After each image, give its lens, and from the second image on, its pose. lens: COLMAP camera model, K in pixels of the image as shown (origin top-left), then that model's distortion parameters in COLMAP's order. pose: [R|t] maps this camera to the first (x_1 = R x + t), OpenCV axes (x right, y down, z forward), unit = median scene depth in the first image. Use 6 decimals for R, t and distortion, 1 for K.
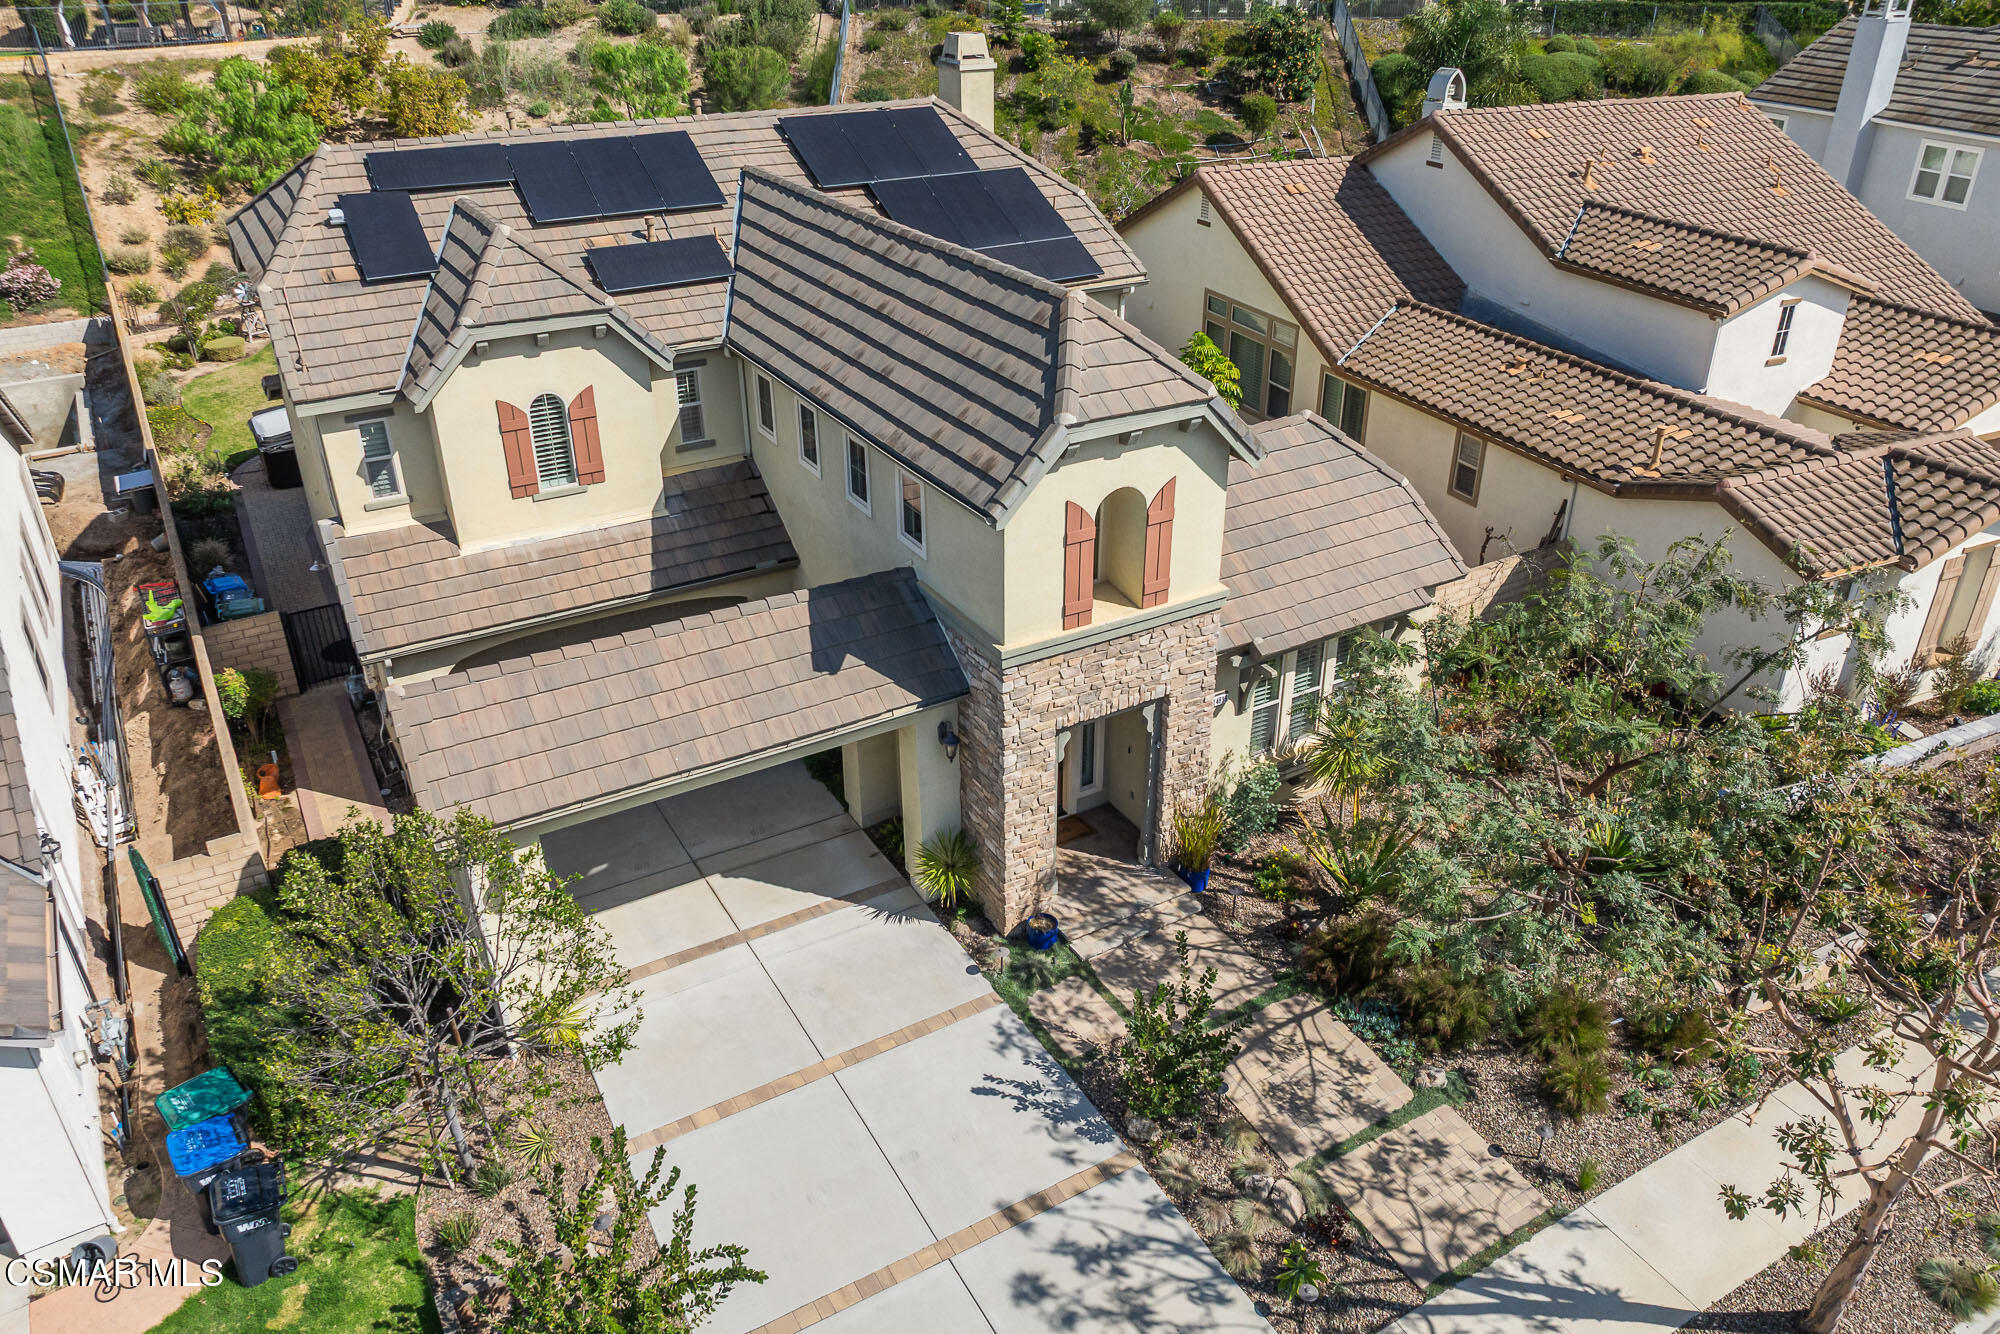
lens RADIAL K [[1405.9, 0, 1008.1], [0, 1405.9, 656.4], [0, 0, 1]] dist [-0.038042, -0.001927]
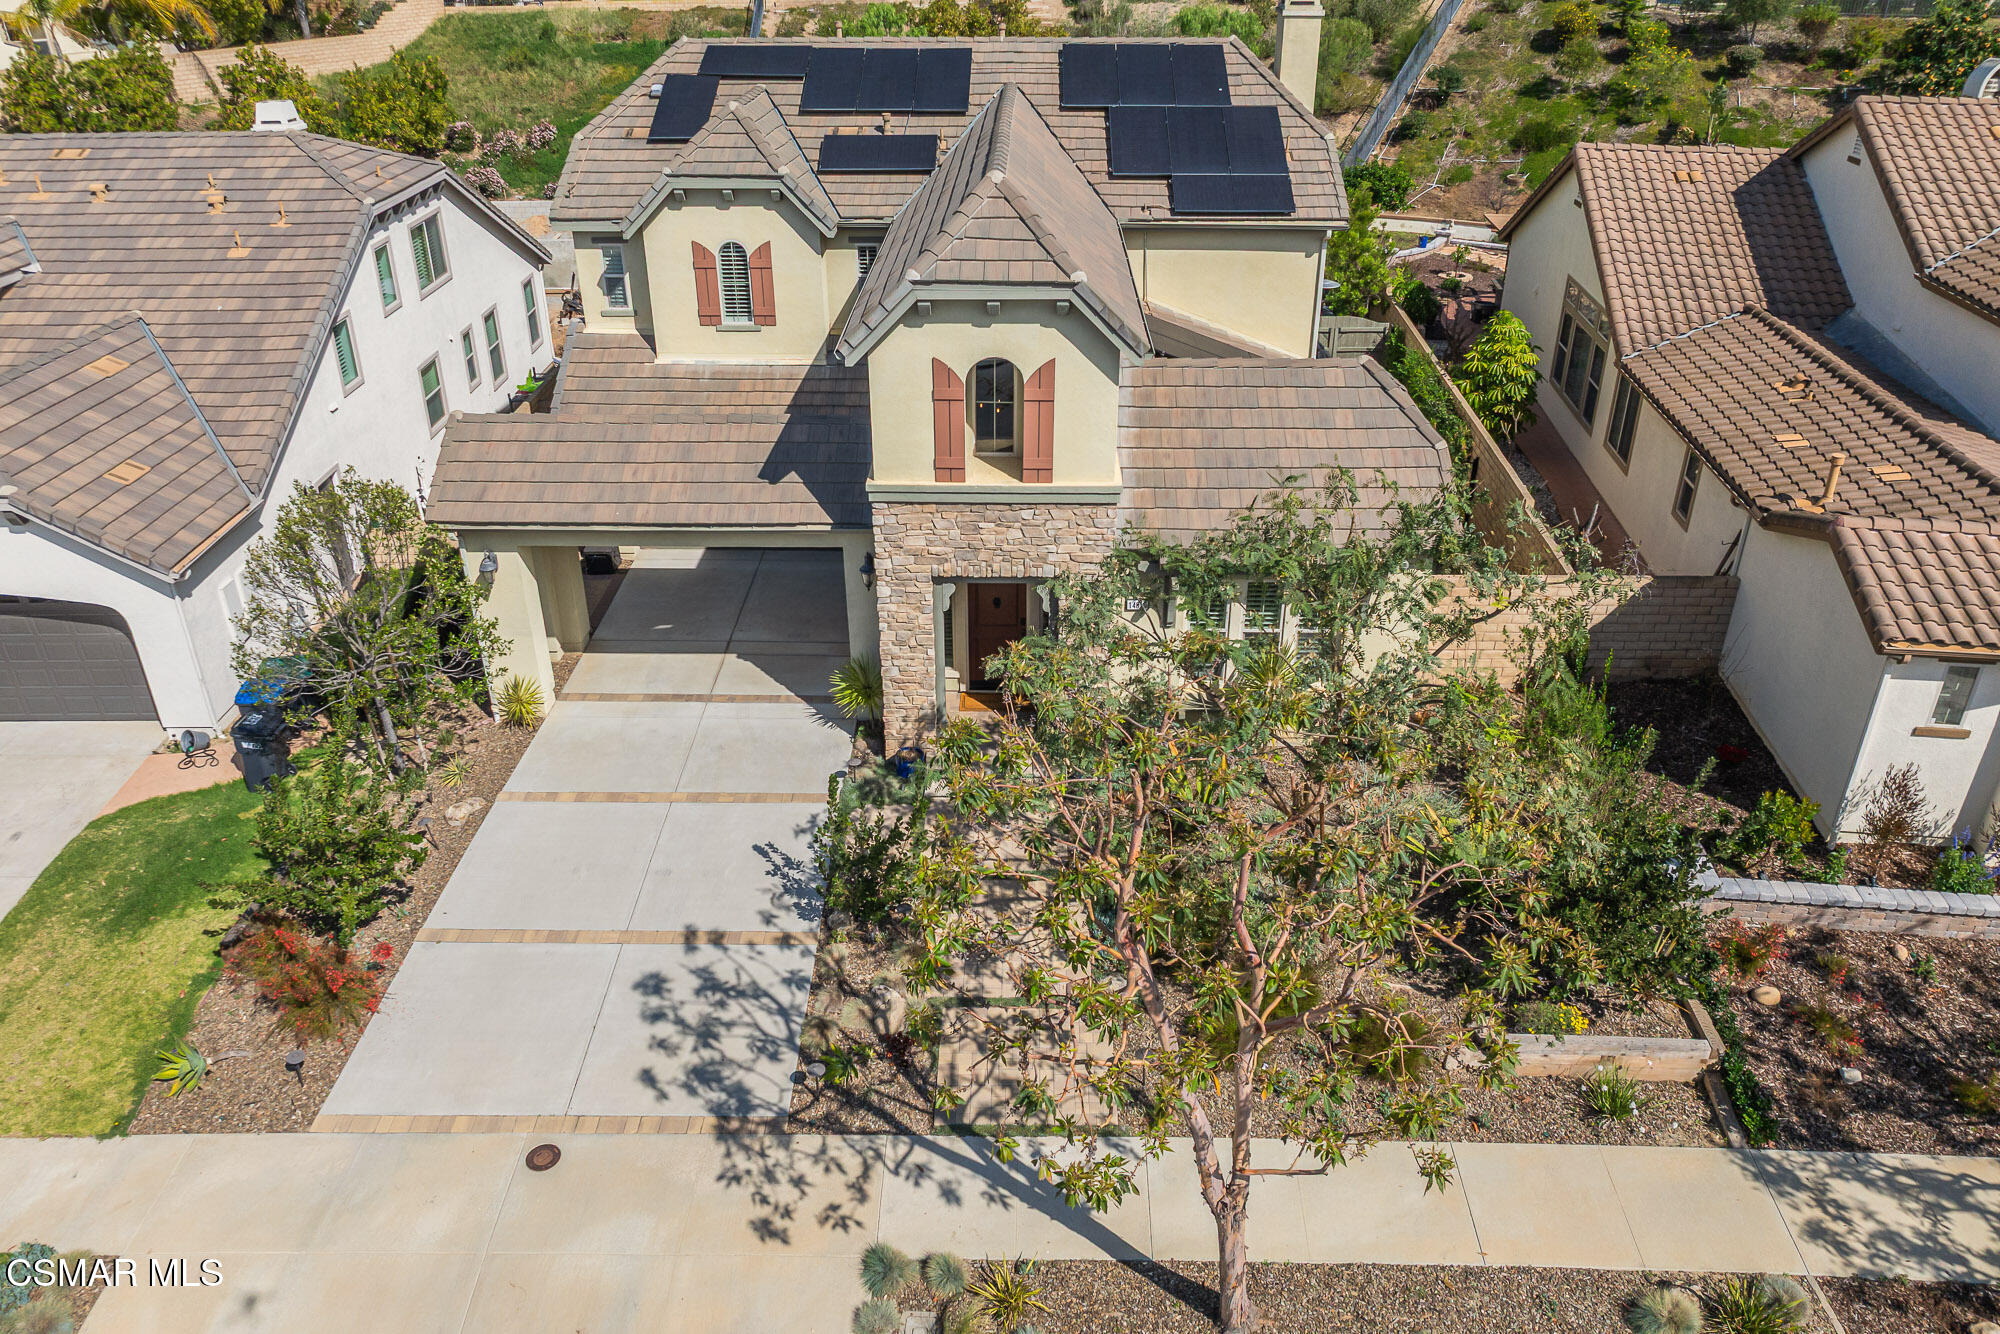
lens RADIAL K [[1396.8, 0, 1004.2], [0, 1396.8, 662.3], [0, 0, 1]] dist [-0.039790, 0.008524]
pose [[0.851491, 0.250474, -0.460680, 0.606635], [-0.248187, 0.966412, 0.066711, 0.030769], [0.461916, 0.057531, 0.885056, 0.068325]]
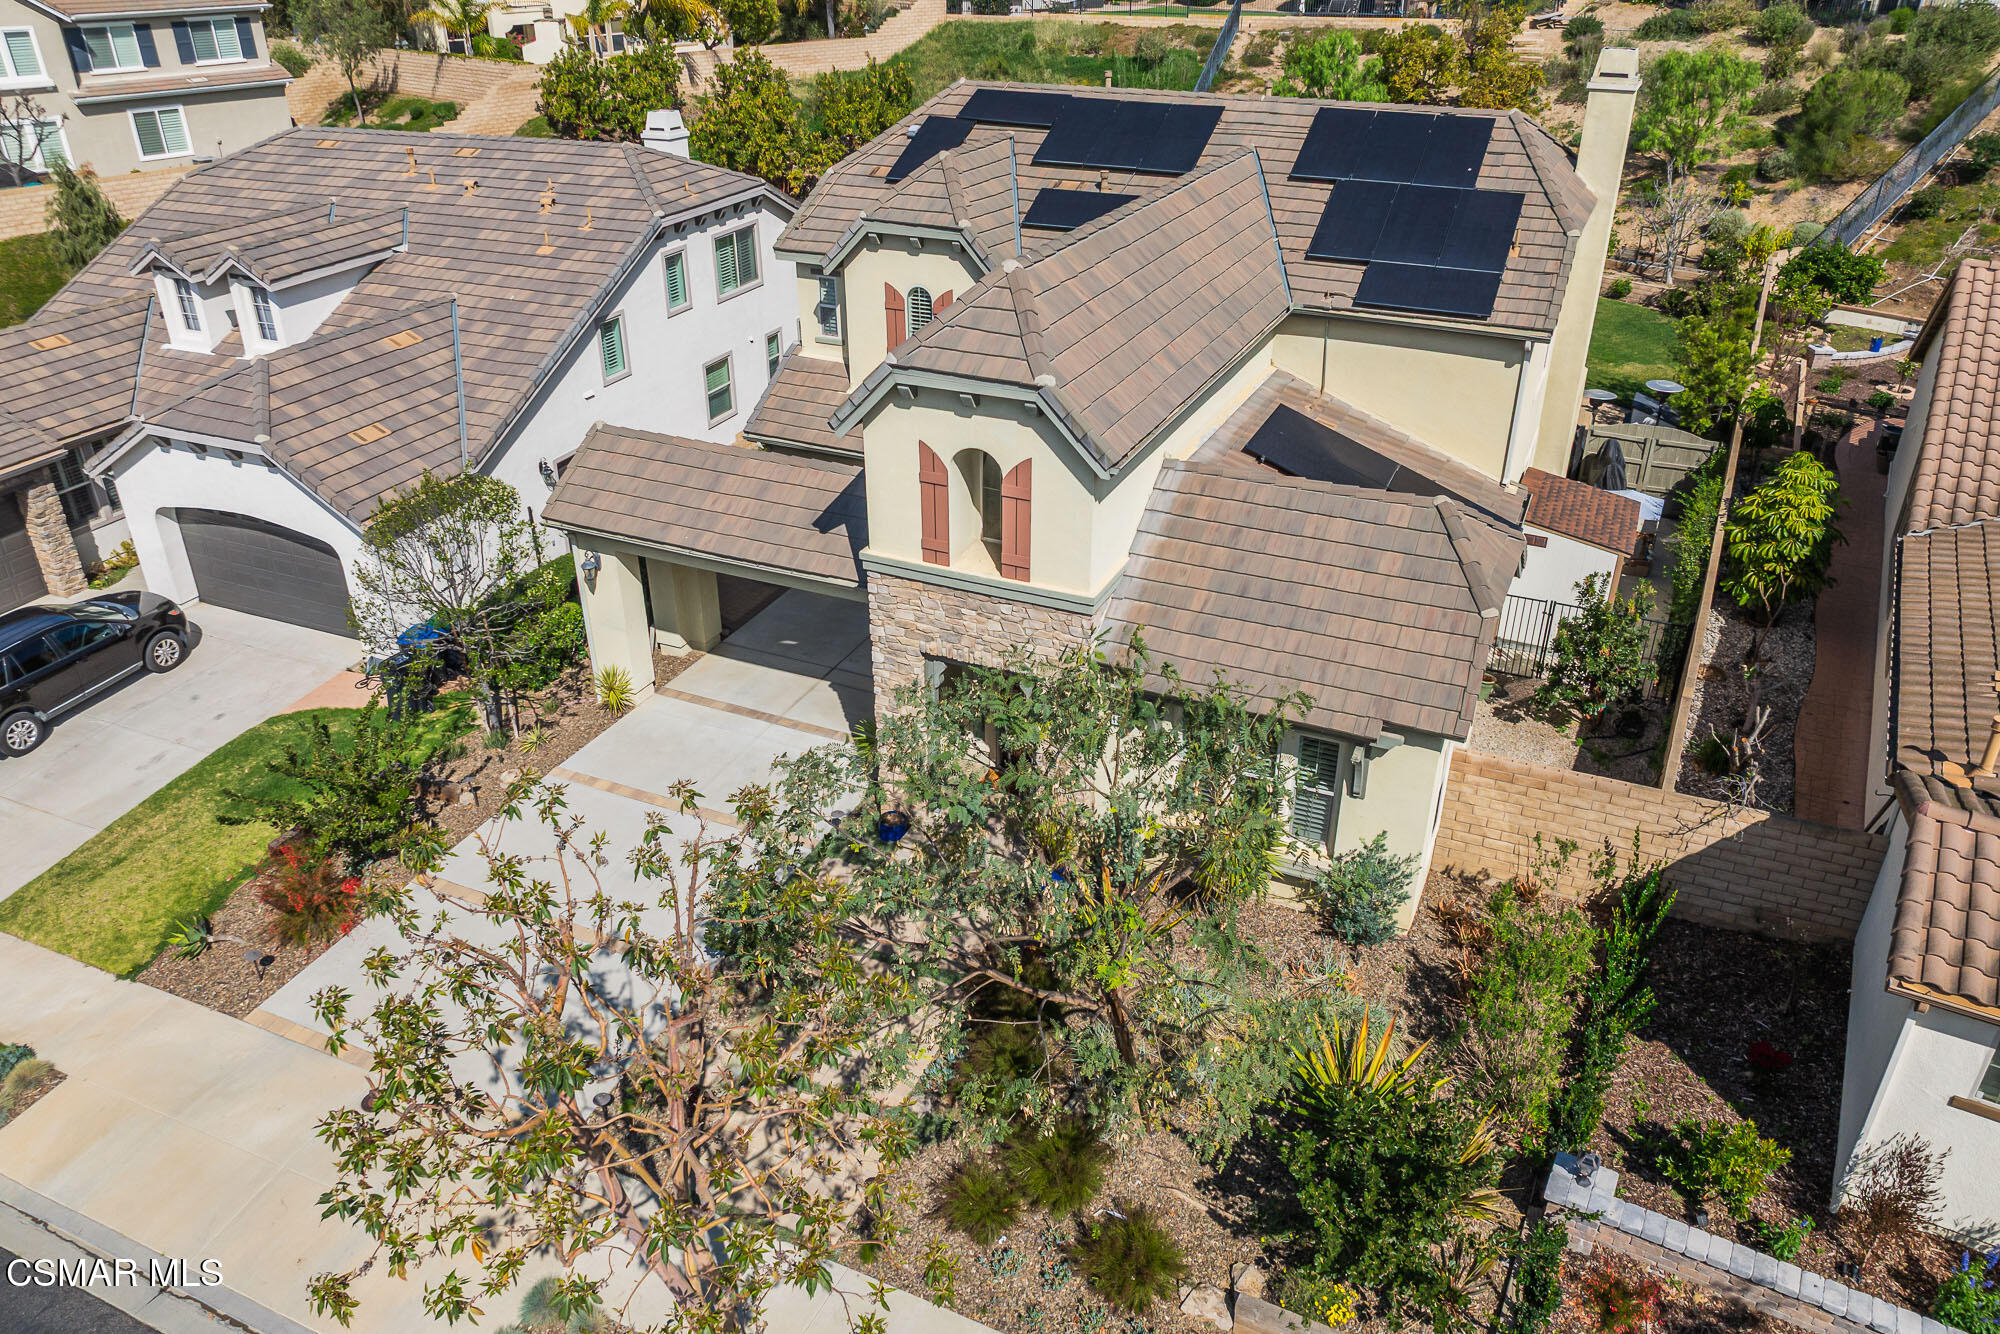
lens RADIAL K [[1396.8, 0, 1004.2], [0, 1396.8, 662.3], [0, 0, 1]] dist [-0.039790, 0.008524]
pose [[0.570590, 0.394144, -0.720471, 0.867543], [-0.389056, 0.902341, 0.185519, -0.169290], [0.723231, 0.174448, 0.668210, 0.325554]]
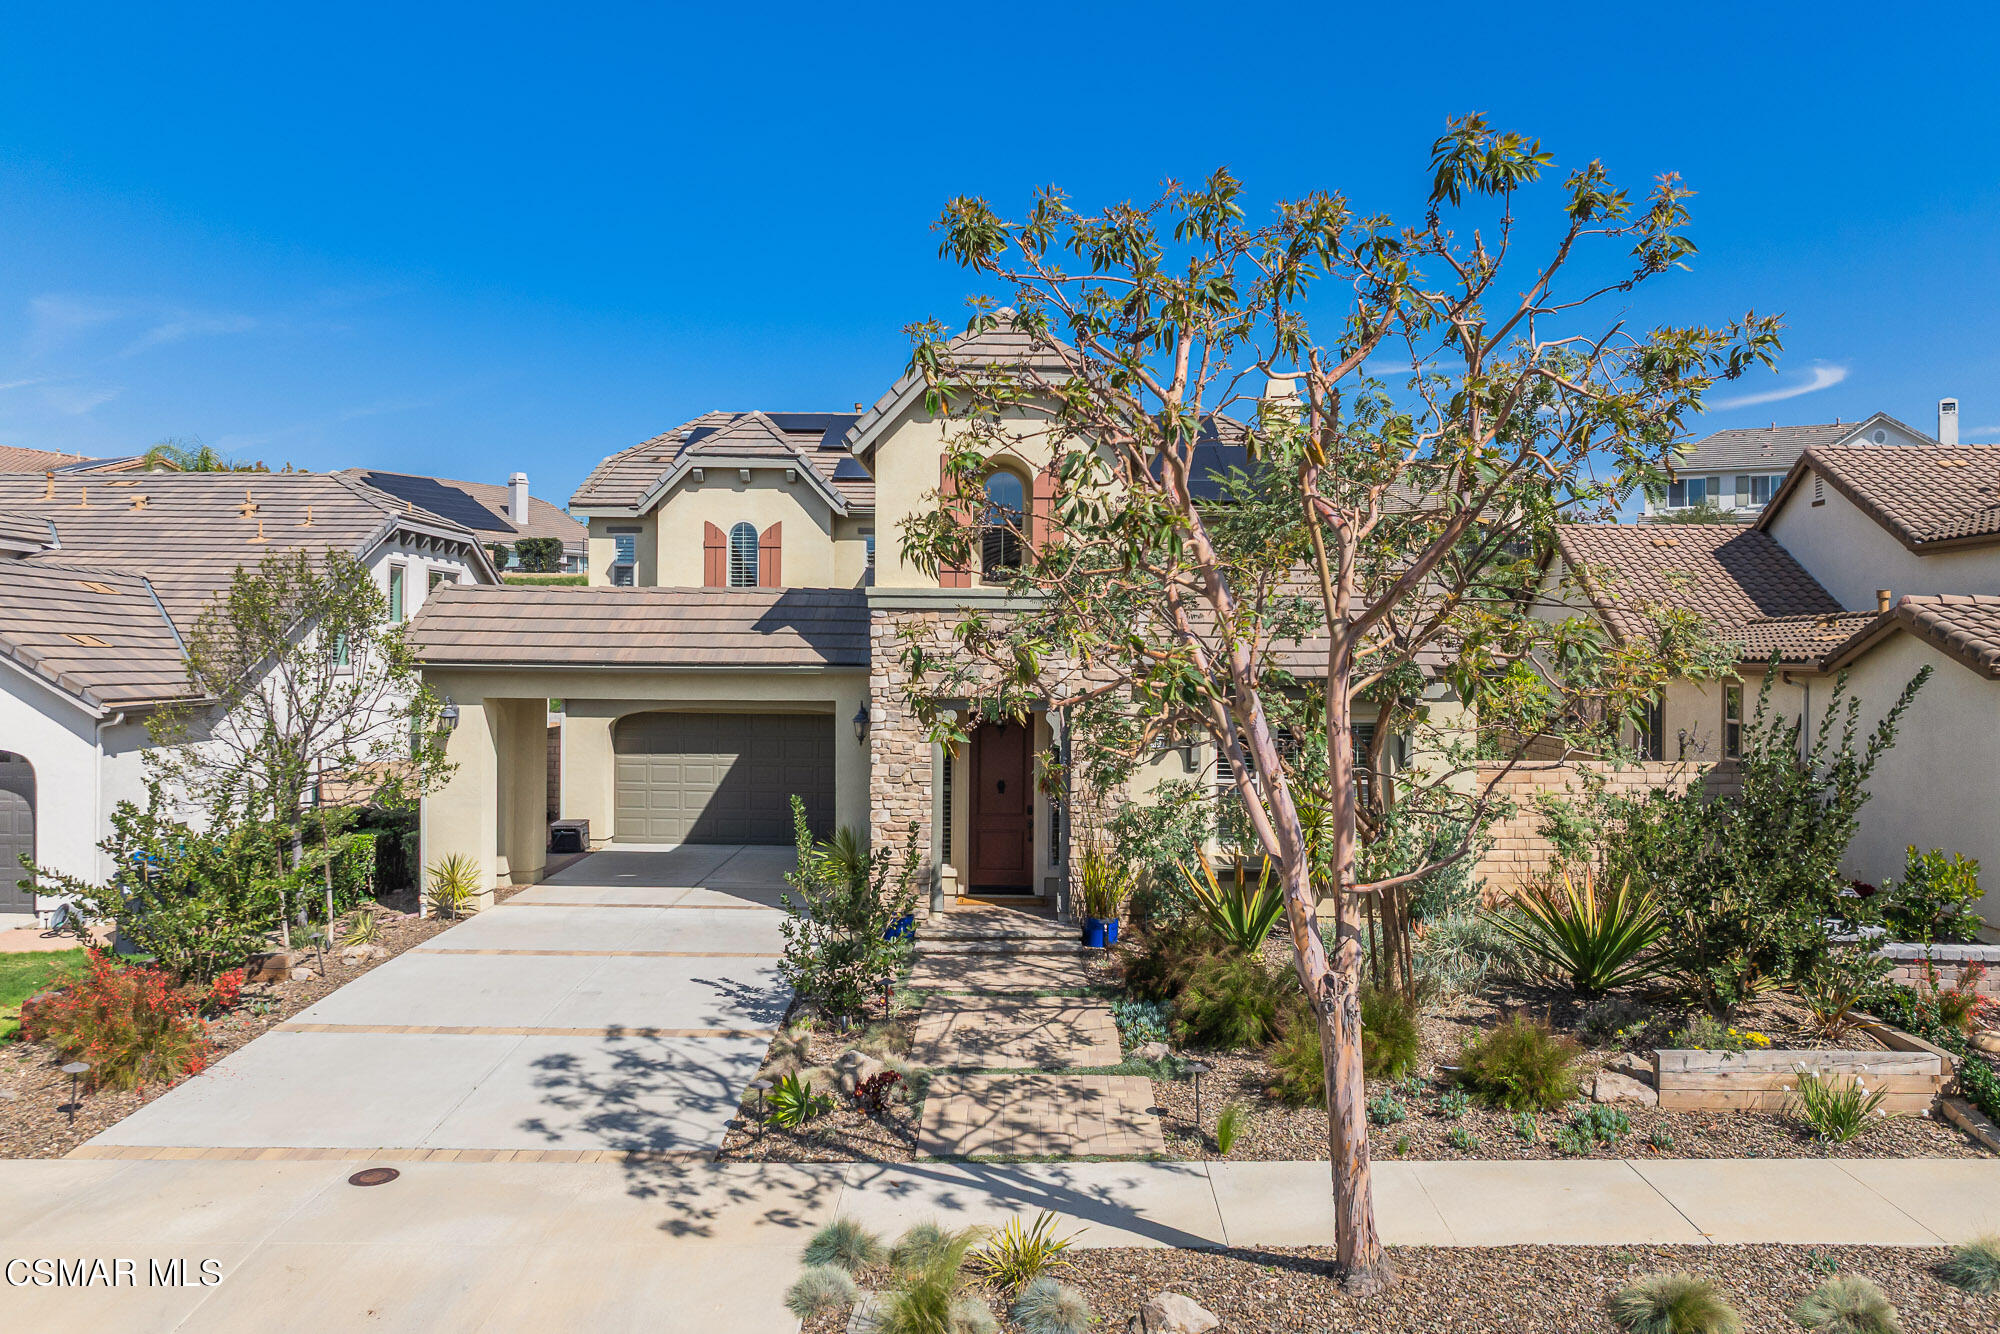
lens RADIAL K [[1405.9, 0, 1008.1], [0, 1405.9, 656.4], [0, 0, 1]] dist [-0.038042, -0.001927]
pose [[0.853086, 0.008710, -0.521697, 0.608635], [-0.256010, 0.878219, -0.403968, 0.421409], [0.454646, 0.478179, 0.751426, 0.262189]]
